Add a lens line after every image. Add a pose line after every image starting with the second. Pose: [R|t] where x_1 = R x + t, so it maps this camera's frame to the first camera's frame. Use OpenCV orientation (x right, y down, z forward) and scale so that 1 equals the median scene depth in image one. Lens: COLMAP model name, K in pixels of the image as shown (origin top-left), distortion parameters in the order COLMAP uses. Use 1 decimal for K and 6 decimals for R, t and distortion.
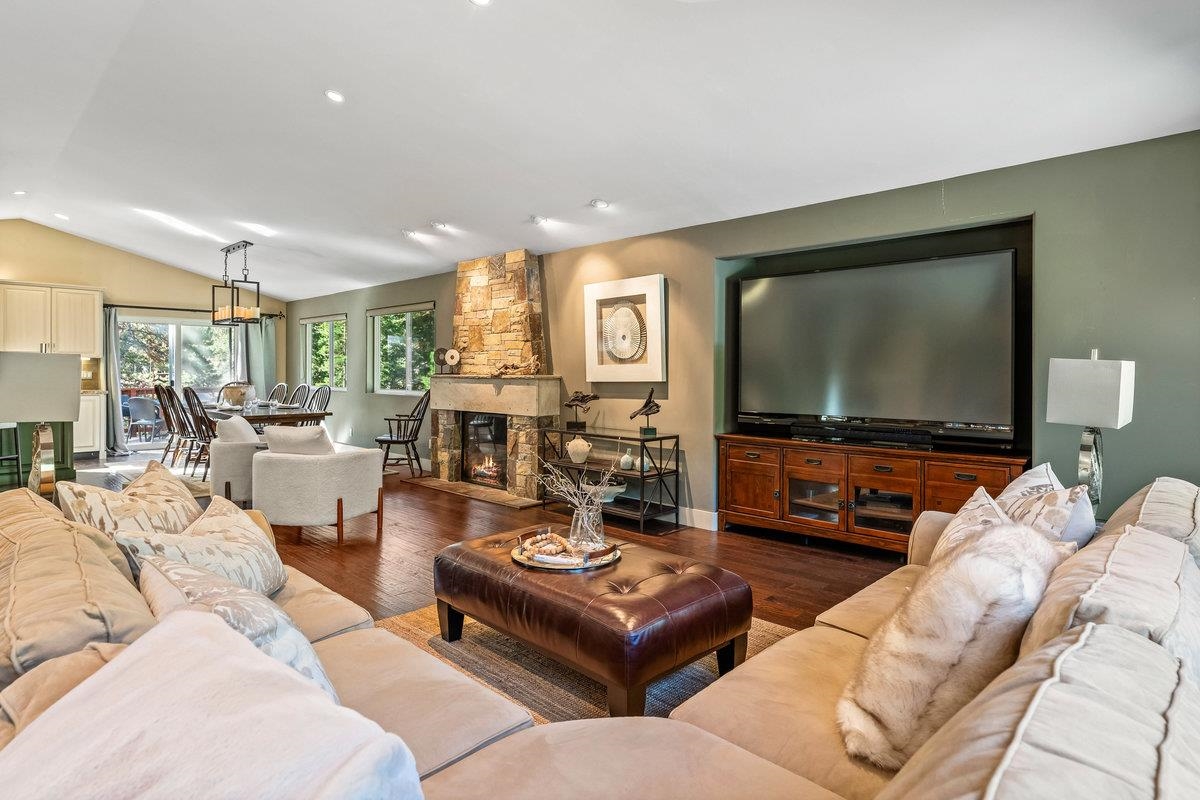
lens RADIAL K [[624.1, 0, 627.6], [0, 624.1, 388.4], [0, 0, 1]] dist [0.000208, -0.002266]
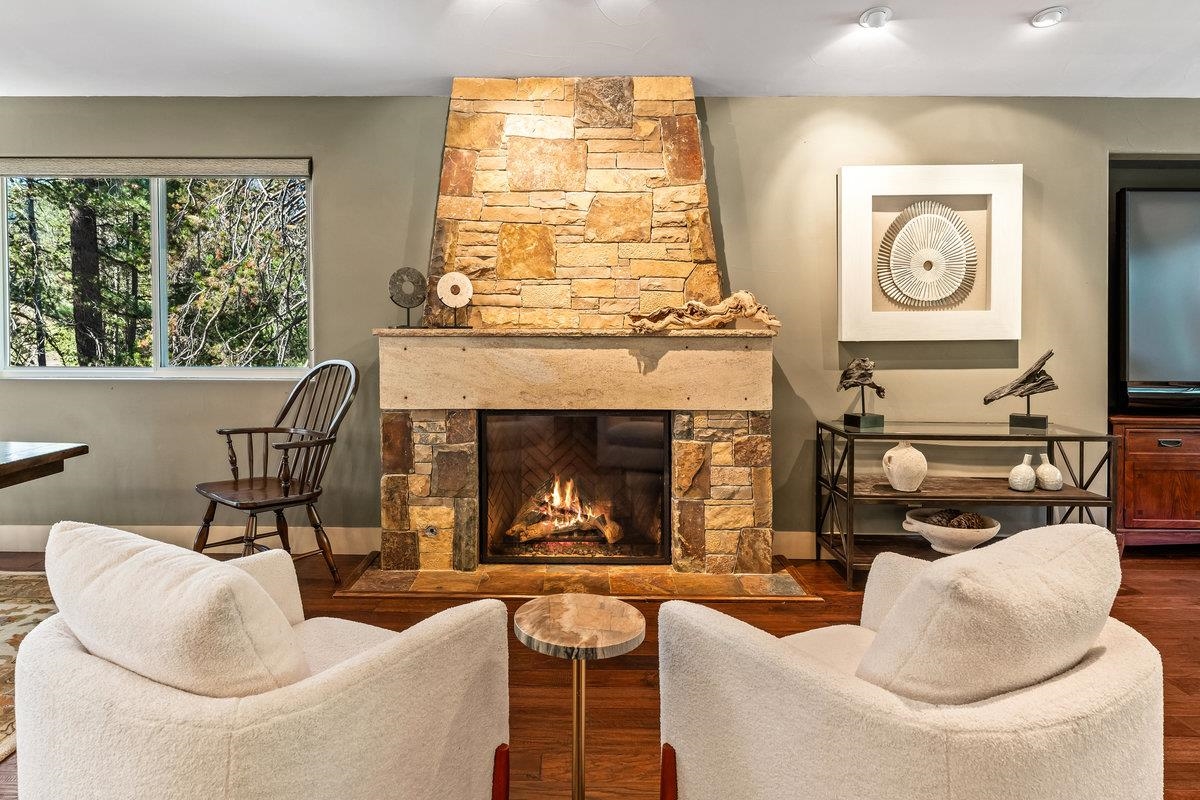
lens RADIAL K [[686.3, 0, 564.7], [0, 686.3, 350.9], [0, 0, 1]] dist [-0.002168, -0.000660]
pose [[0.750747, -0.024590, 0.660132, -0.585956], [0.015792, 0.999689, 0.019278, -0.015969], [-0.660401, -0.004049, 0.750902, 0.628955]]
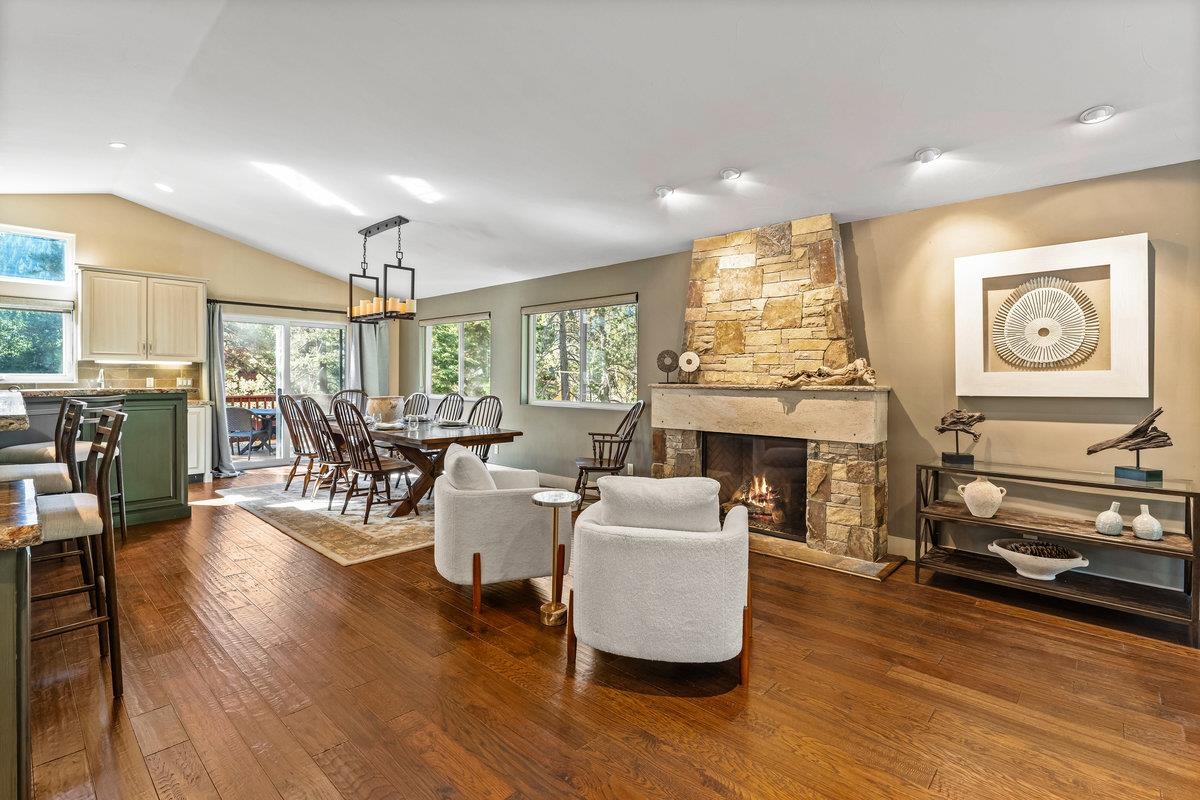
lens RADIAL K [[539.2, 0, 626.1], [0, 539.2, 393.3], [0, 0, 1]] dist [-0.005183, 0.000197]
pose [[0.999734, 0.001441, 0.023013, -0.403195], [-0.001473, 0.999998, 0.001342, -0.012413], [-0.023011, -0.001376, 0.999734, 0.358898]]
